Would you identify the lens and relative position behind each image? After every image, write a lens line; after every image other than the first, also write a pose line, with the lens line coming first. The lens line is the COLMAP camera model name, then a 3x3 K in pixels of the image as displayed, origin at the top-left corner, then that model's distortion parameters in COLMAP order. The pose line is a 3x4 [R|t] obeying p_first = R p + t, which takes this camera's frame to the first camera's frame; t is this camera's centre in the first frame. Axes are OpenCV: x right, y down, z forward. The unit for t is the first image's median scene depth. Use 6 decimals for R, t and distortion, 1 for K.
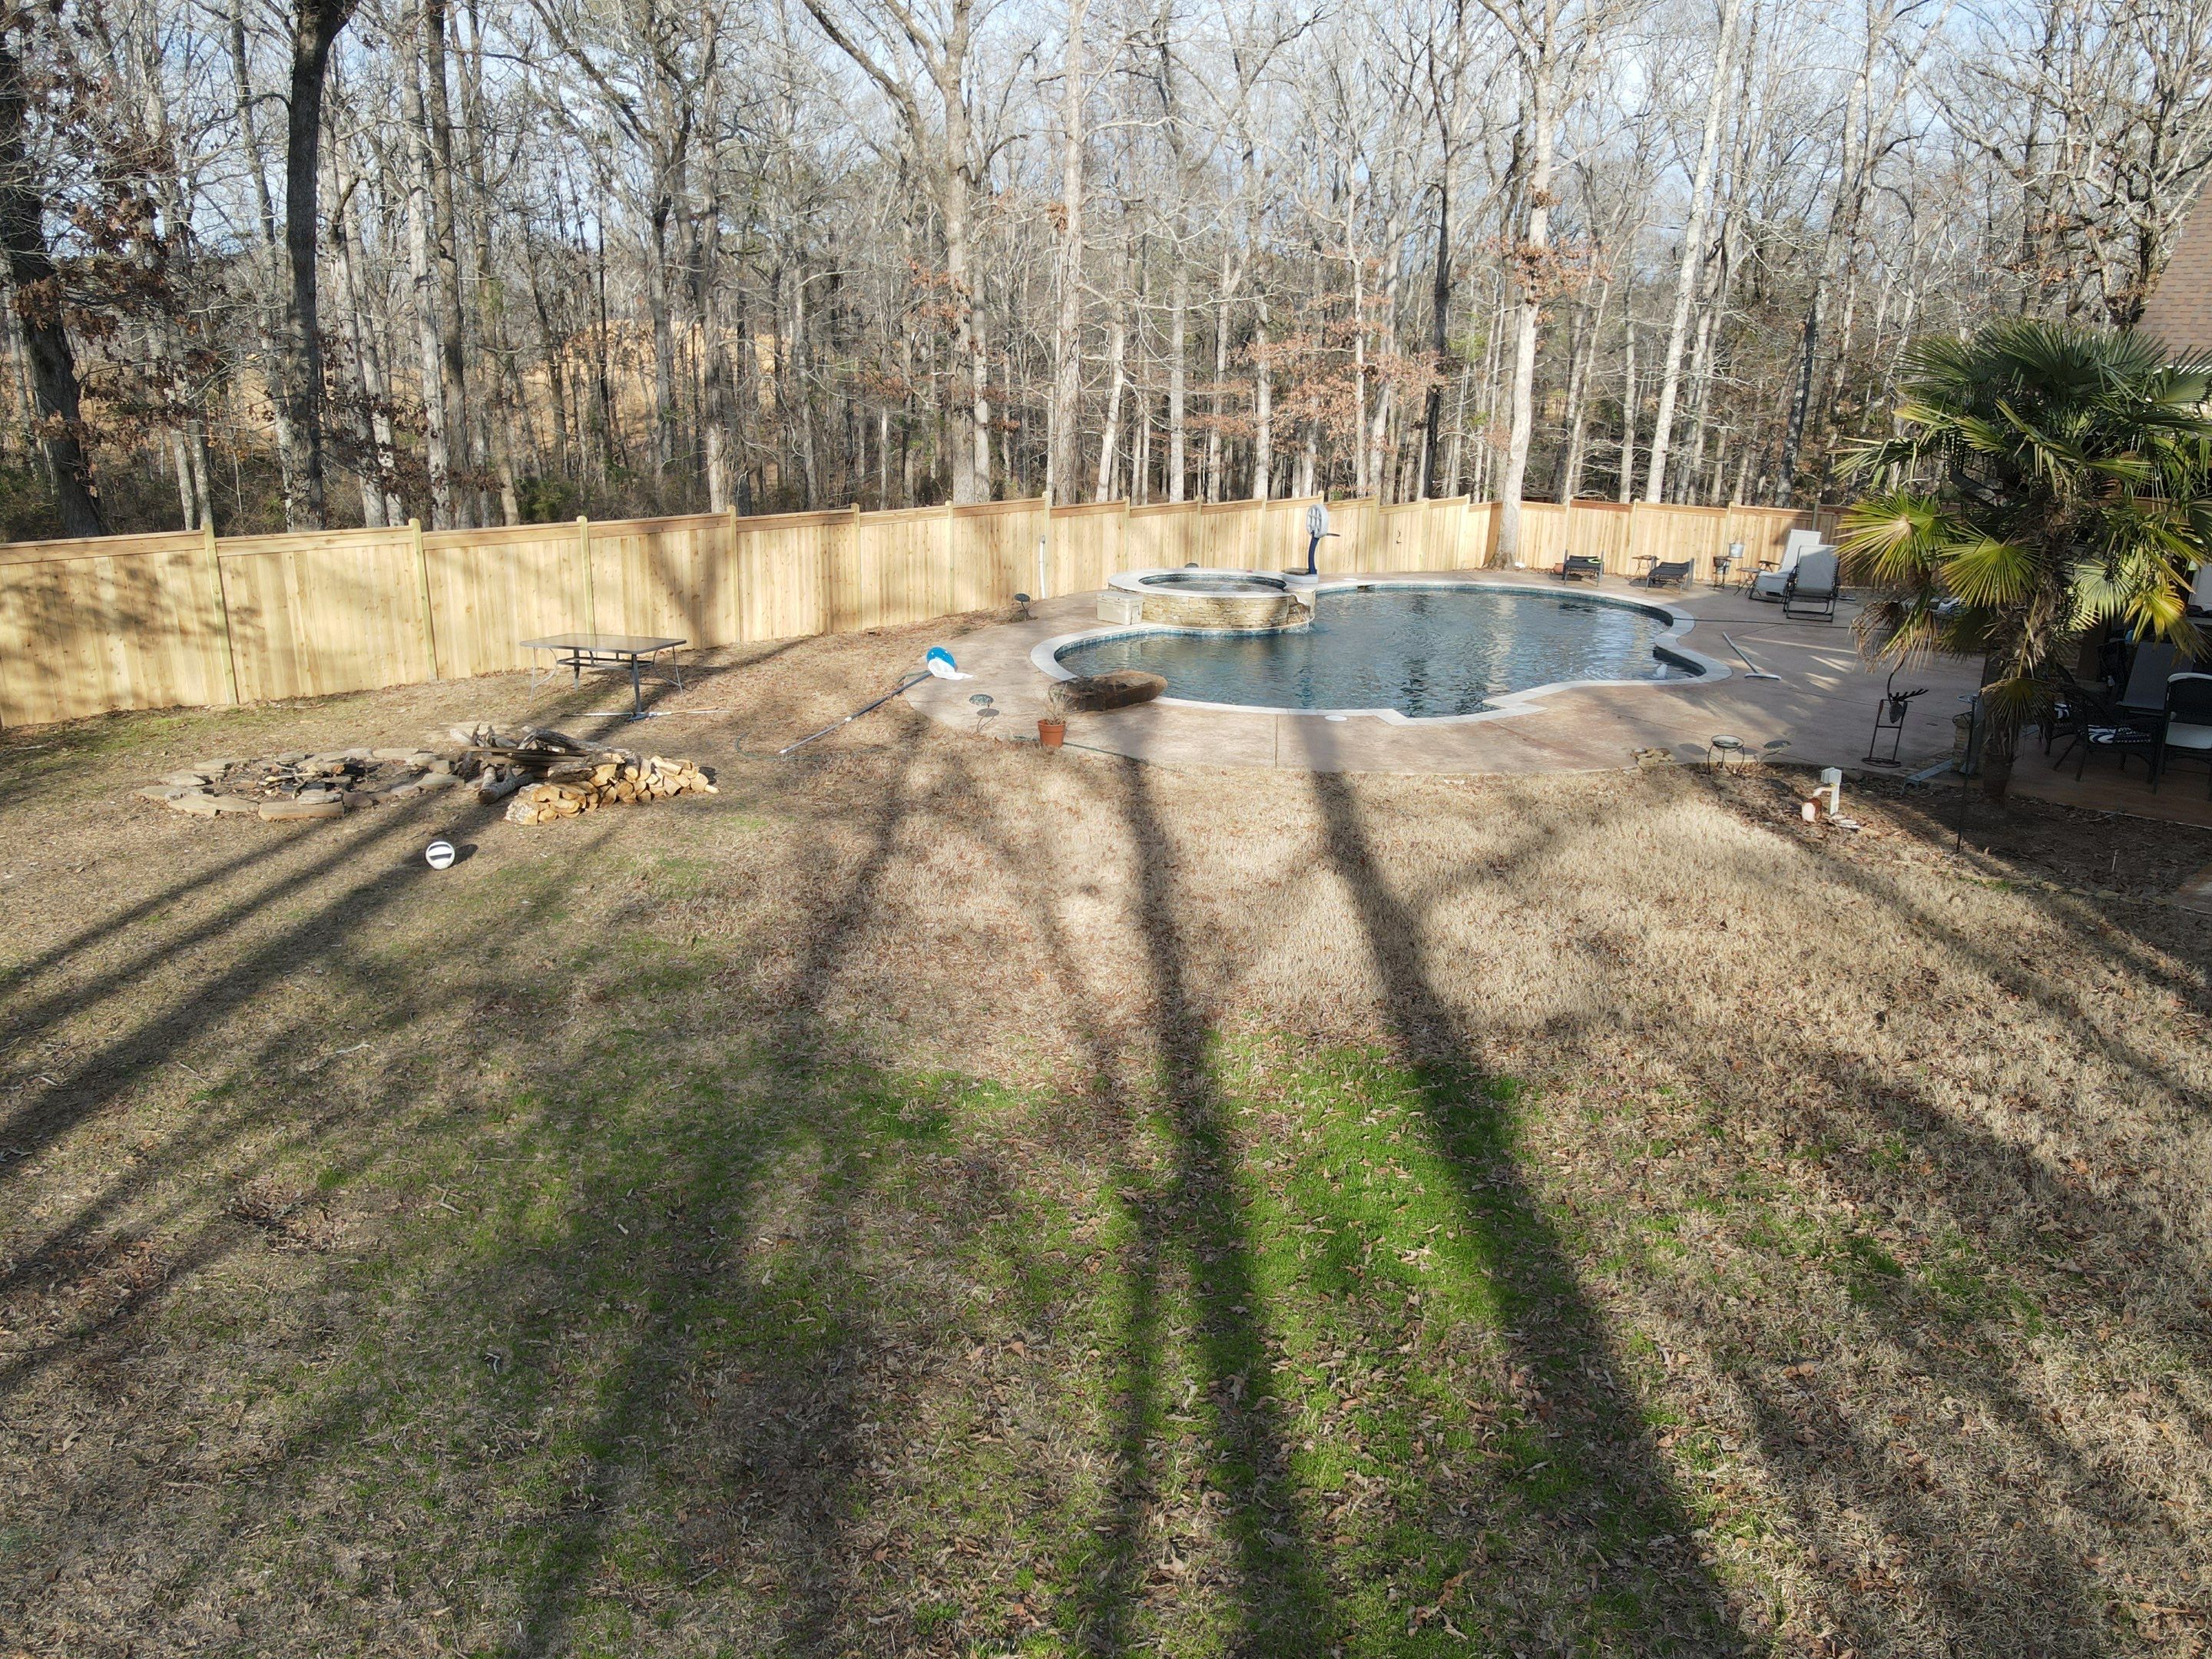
lens RADIAL K [[1617.4, 0, 1107.3], [0, 1617.4, 830.2], [0, 0, 1]] dist [0.006575, 0.024676]
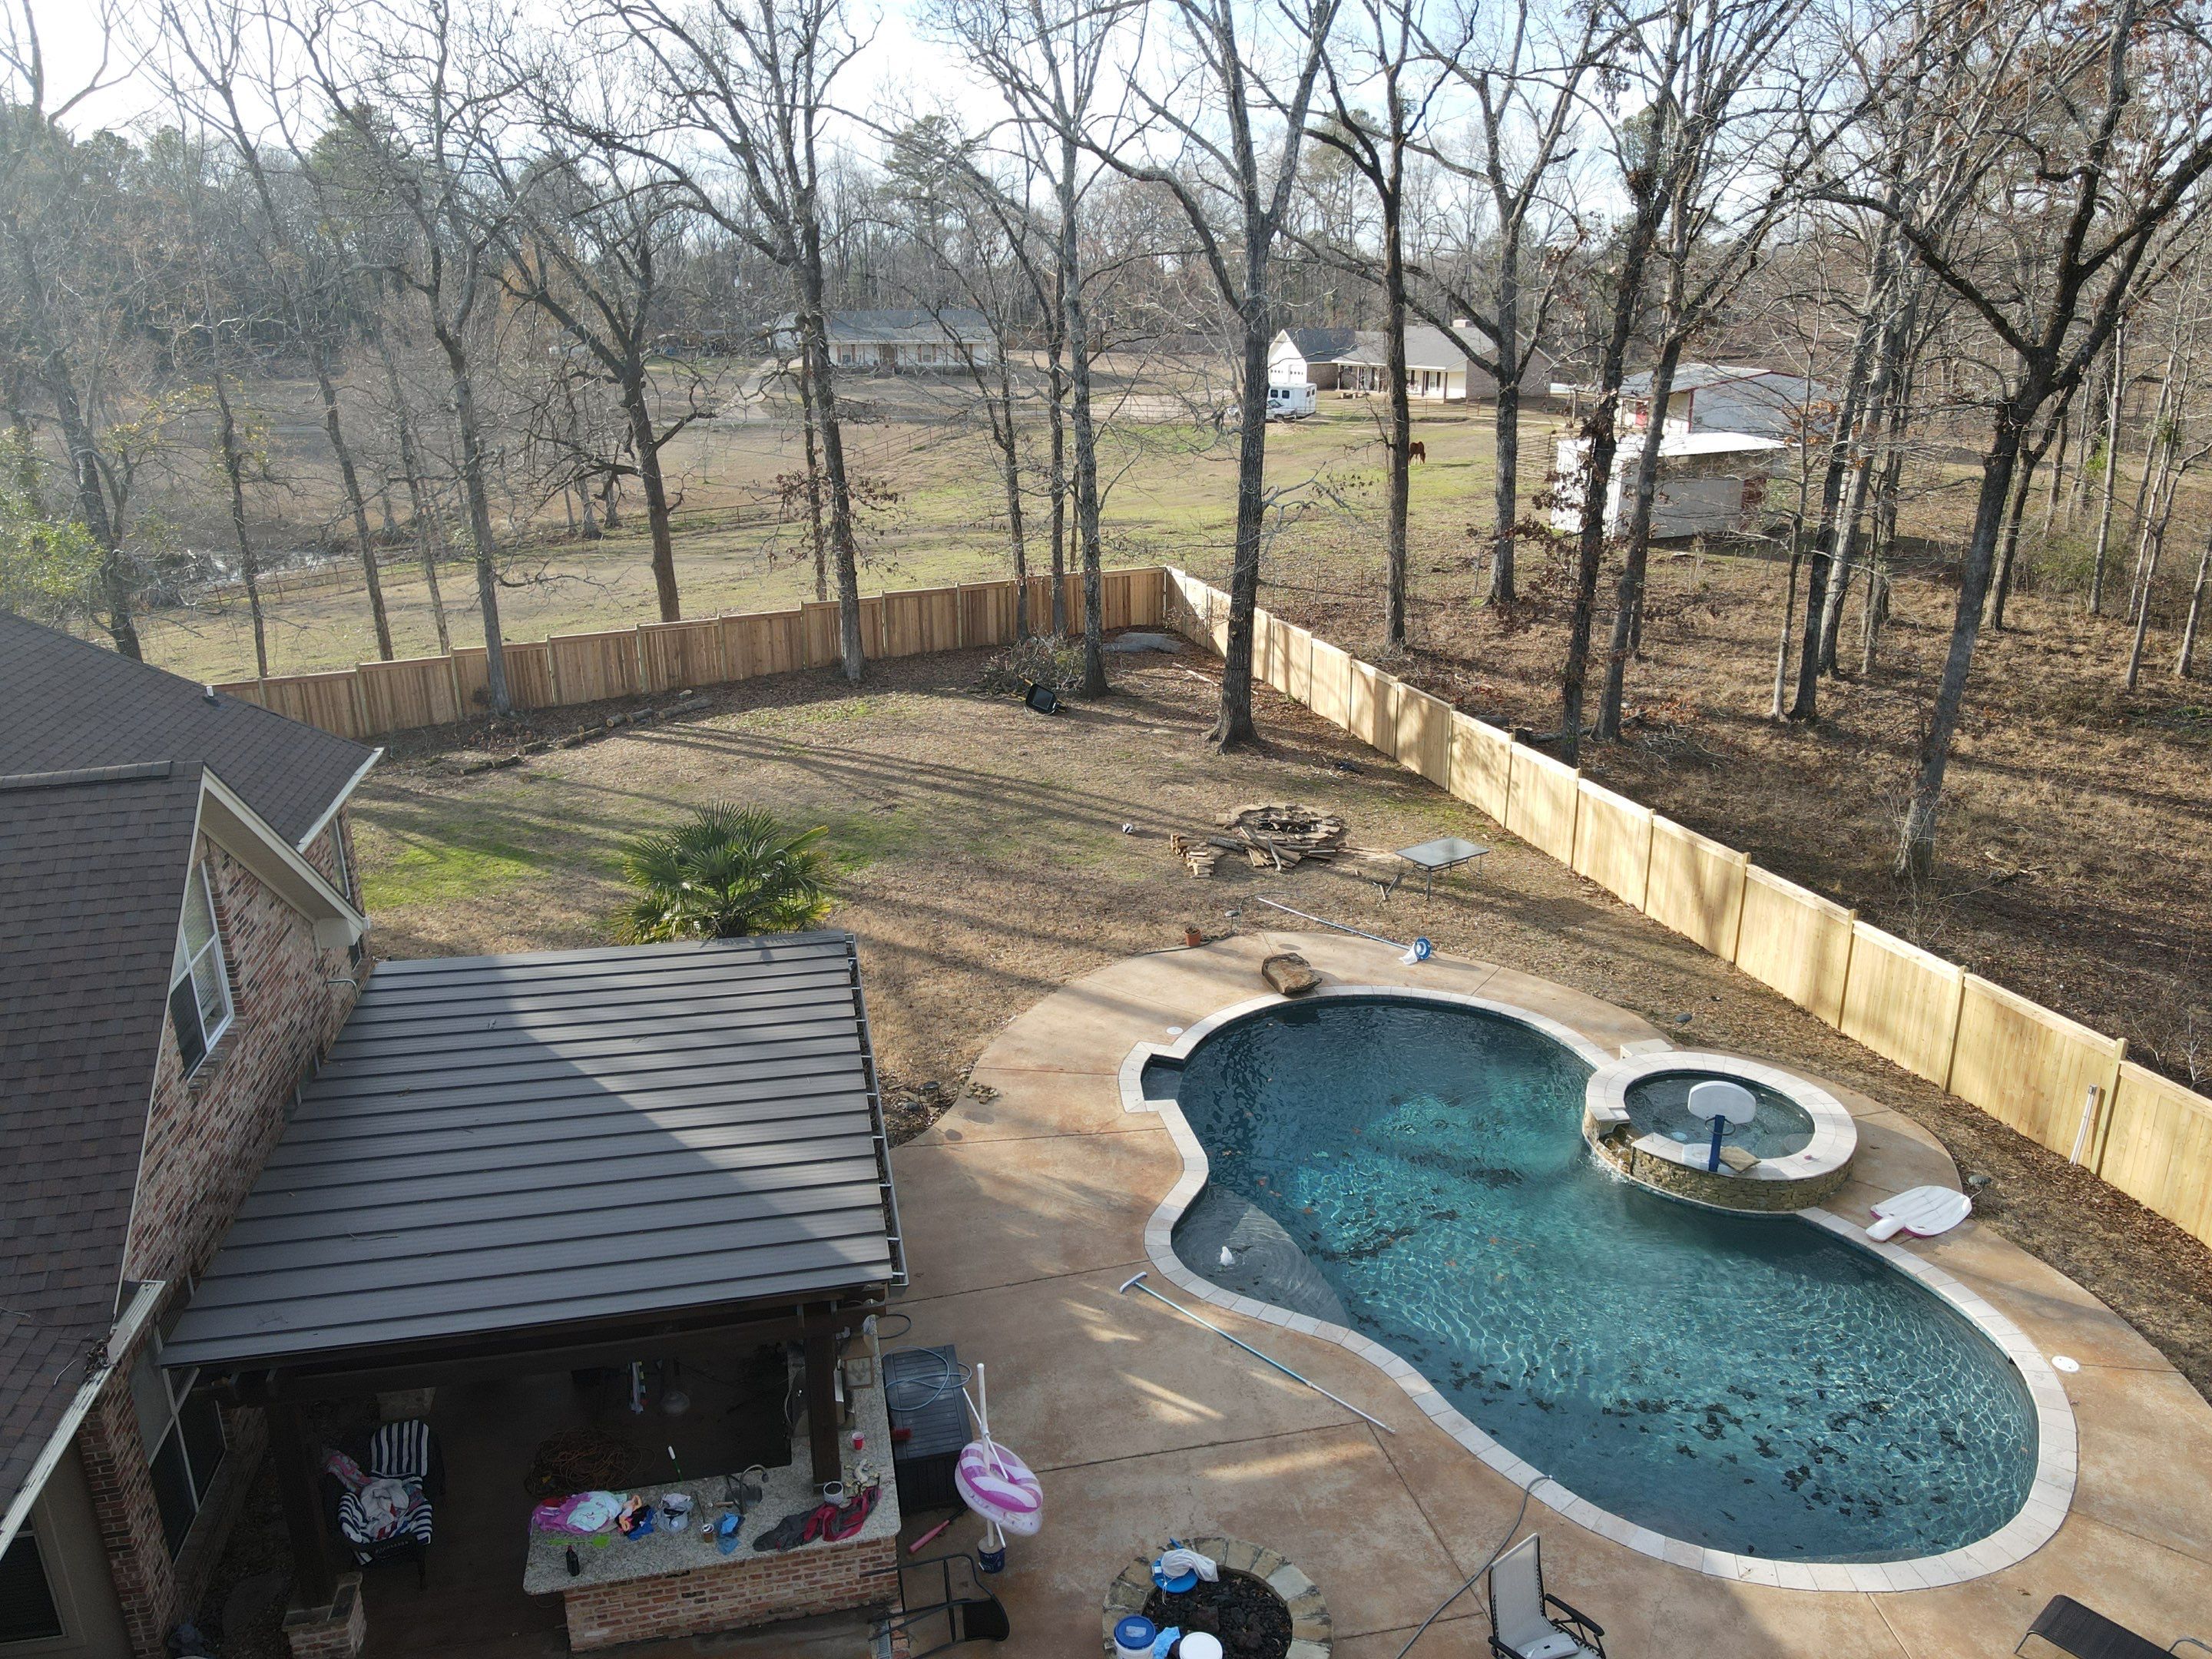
lens RADIAL K [[1617.4, 0, 1106.8], [0, 1617.4, 831.2], [0, 0, 1]] dist [0.006575, 0.024676]
pose [[-0.537808, 0.262717, -0.801088, 0.947931], [-0.238797, 0.863822, 0.443607, -0.626851], [0.808541, 0.429873, -0.401834, 1.105852]]
